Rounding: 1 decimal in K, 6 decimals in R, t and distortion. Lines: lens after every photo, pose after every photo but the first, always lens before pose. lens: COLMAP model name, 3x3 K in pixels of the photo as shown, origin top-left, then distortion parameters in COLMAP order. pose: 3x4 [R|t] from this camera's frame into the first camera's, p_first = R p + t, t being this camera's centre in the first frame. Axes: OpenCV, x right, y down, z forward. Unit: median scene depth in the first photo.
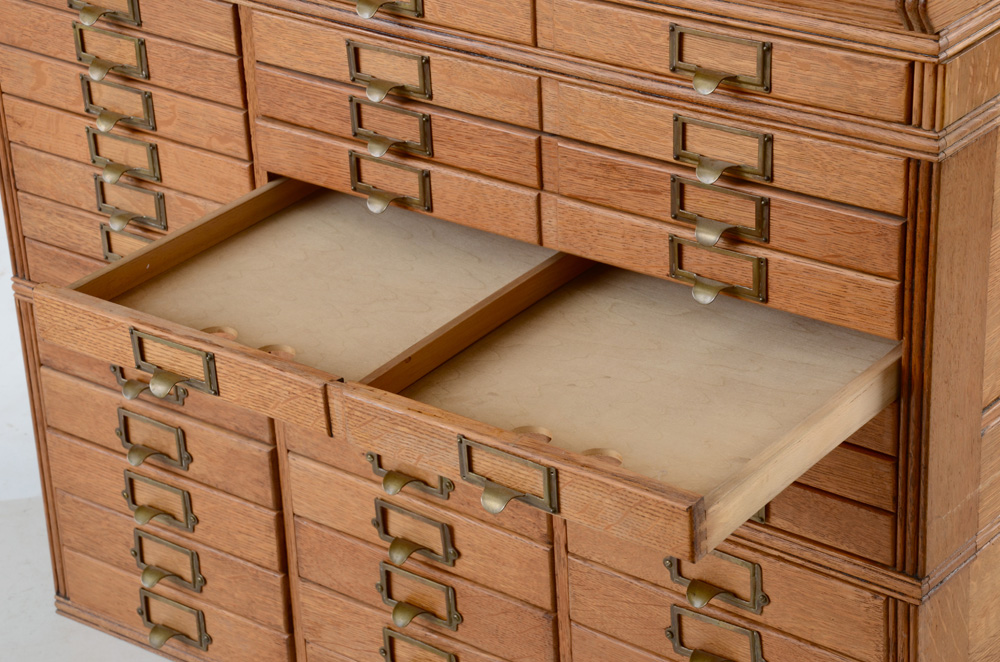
lens RADIAL K [[2540.9, 0, 505.5], [0, 2540.9, 329.2], [0, 0, 1]] dist [0.665252, 0.000000]
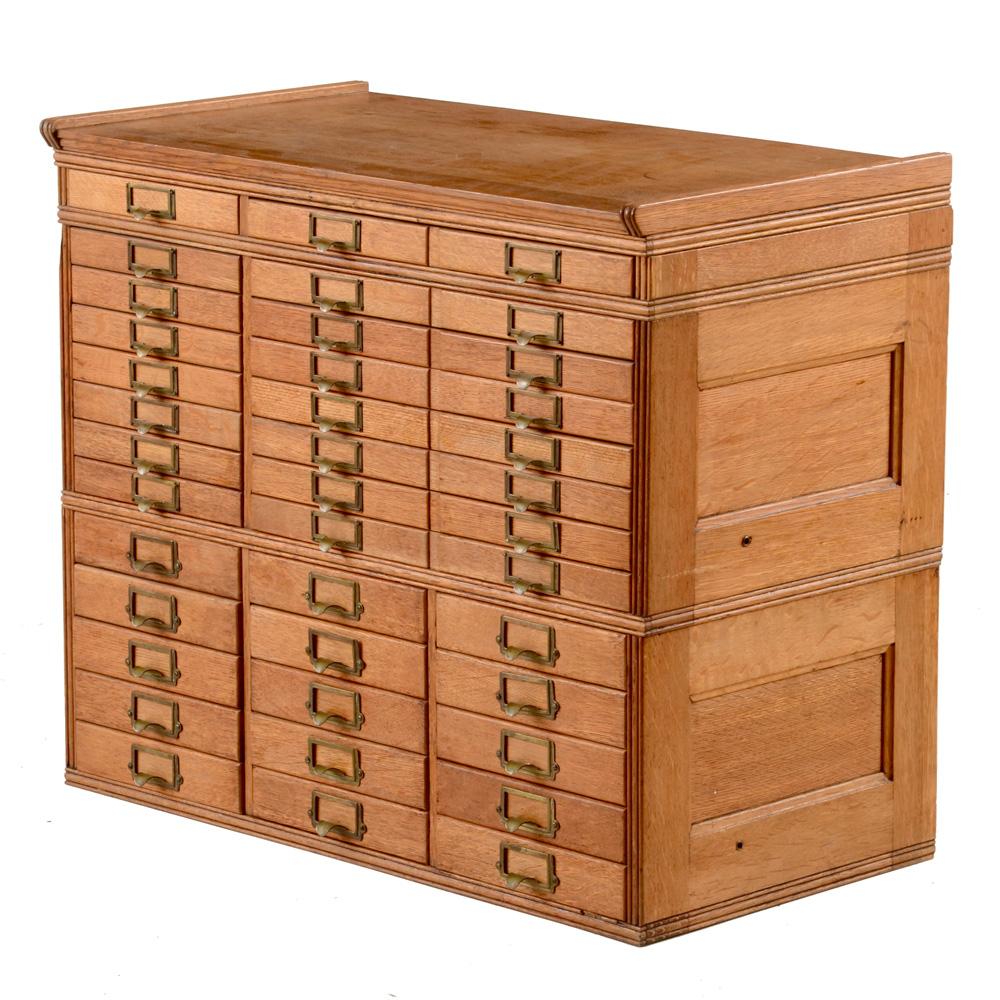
lens RADIAL K [[5075.6, 0, 469.9], [0, 5075.6, 517.2], [0, 0, 1]] dist [1.034316, 0.000000]
pose [[0.992078, 0.067138, -0.106181, 0.326619], [-0.090679, 0.967662, -0.235389, 0.659060], [0.086944, 0.243153, 0.966084, -1.658831]]
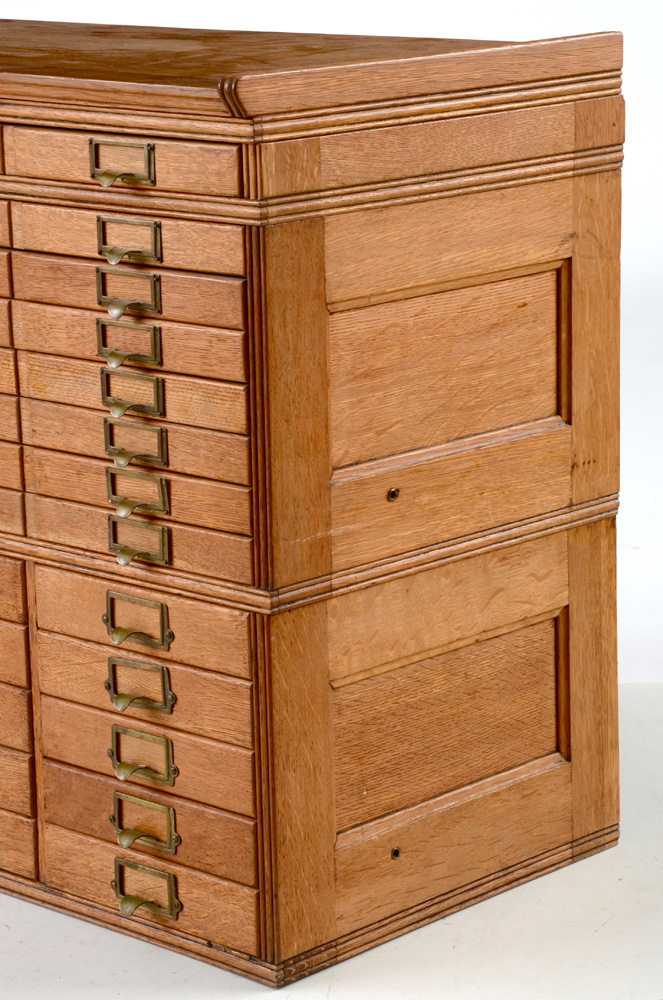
lens RADIAL K [[2835.5, 0, 328.0], [0, 2835.5, 487.9], [0, 0, 1]] dist [0.768329, 0.000000]
pose [[0.994749, 0.040608, -0.093947, 0.277015], [-0.061370, 0.971255, -0.229996, 0.317623], [0.081907, 0.234554, 0.968646, -0.284150]]
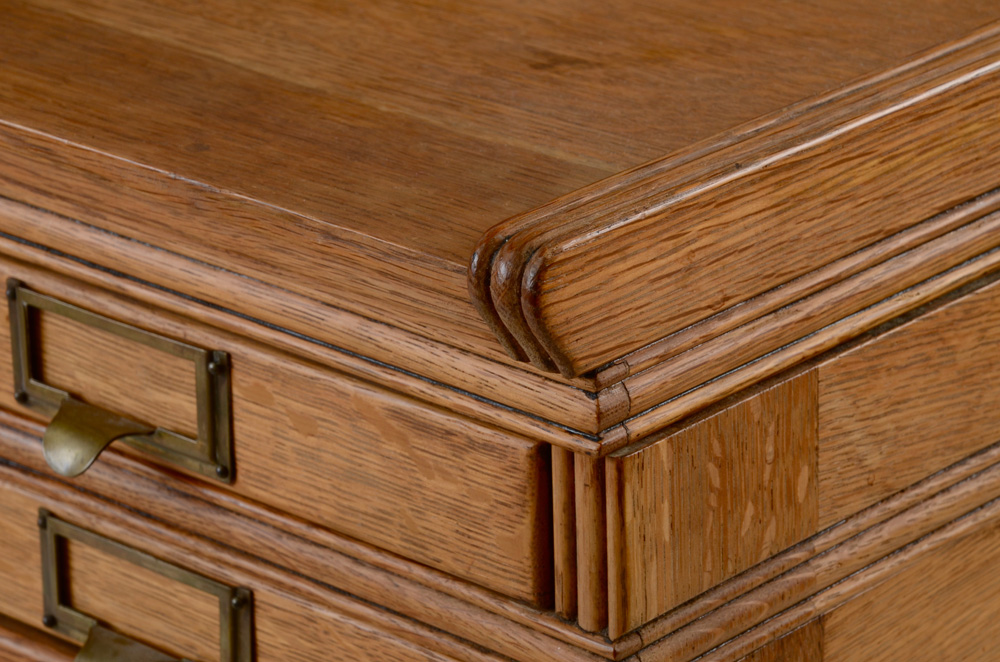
lens RADIAL K [[3478.4, 0, 499.6], [0, 3478.4, 335.8], [0, 0, 1]] dist [0.869116, 0.000000]
pose [[0.996247, 0.049300, -0.071142, 0.148673], [-0.053828, 0.996548, -0.063210, -0.070214], [0.067780, 0.066802, 0.995461, 0.420297]]
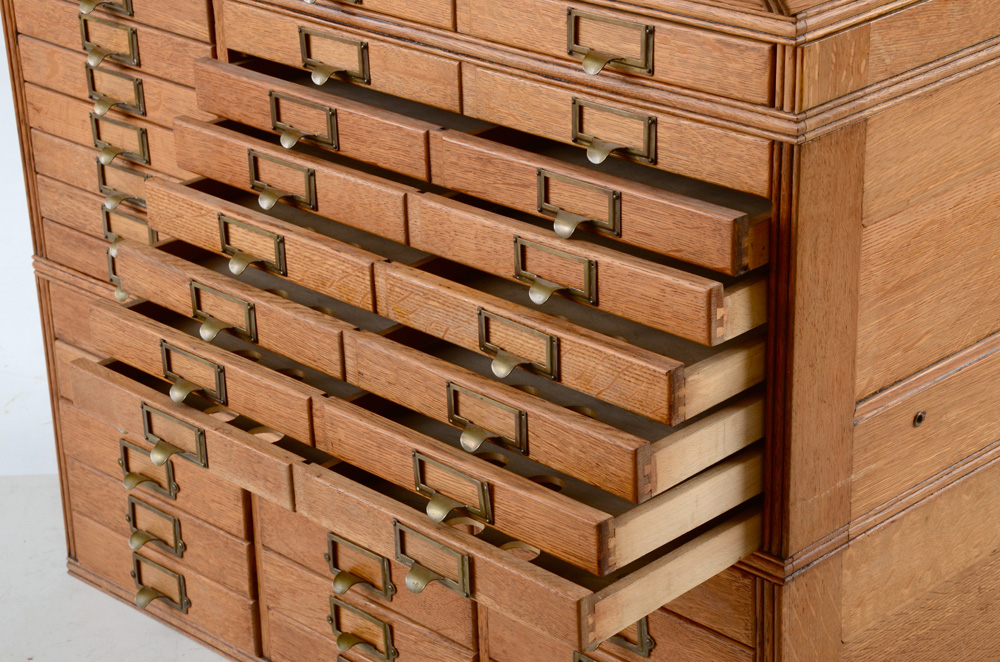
lens RADIAL K [[2241.4, 0, 505.1], [0, 2241.4, 328.7], [0, 0, 1]] dist [0.535724, 0.000000]
pose [[0.993199, 0.060203, -0.099655, 0.118924], [-0.064897, 0.996897, -0.044551, 0.046301], [0.096664, 0.050715, 0.994024, 0.076334]]
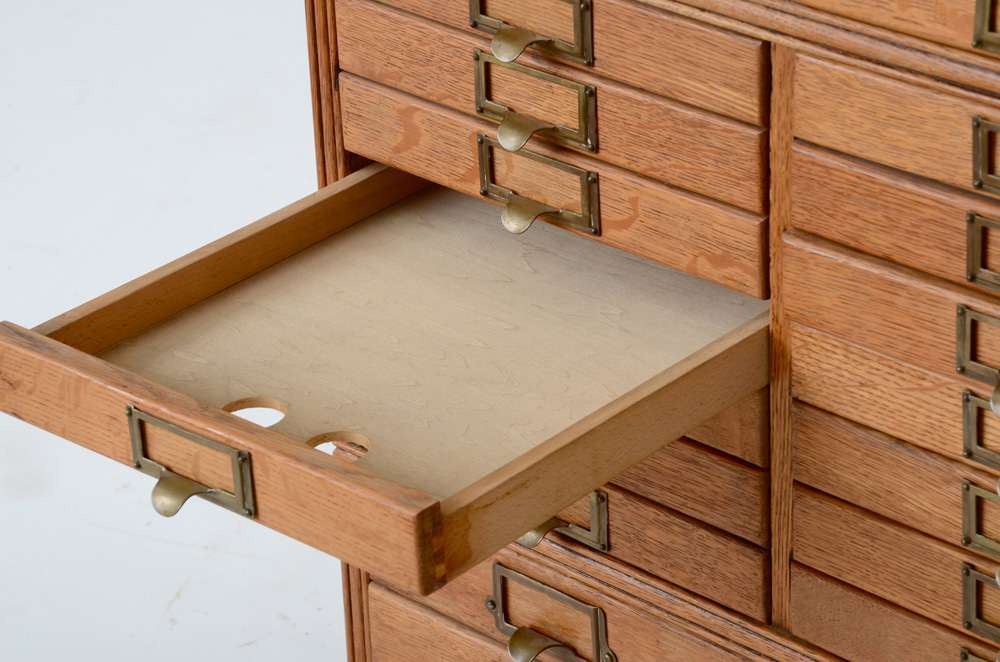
lens RADIAL K [[3551.6, 0, 498.2], [0, 3551.6, 331.6], [0, 0, 1]] dist [1.031816, 0.000000]
pose [[0.995098, 0.045943, -0.087570, -0.090008], [-0.043909, 0.998722, 0.025012, -0.077668], [0.088607, -0.021044, 0.995844, 0.191693]]
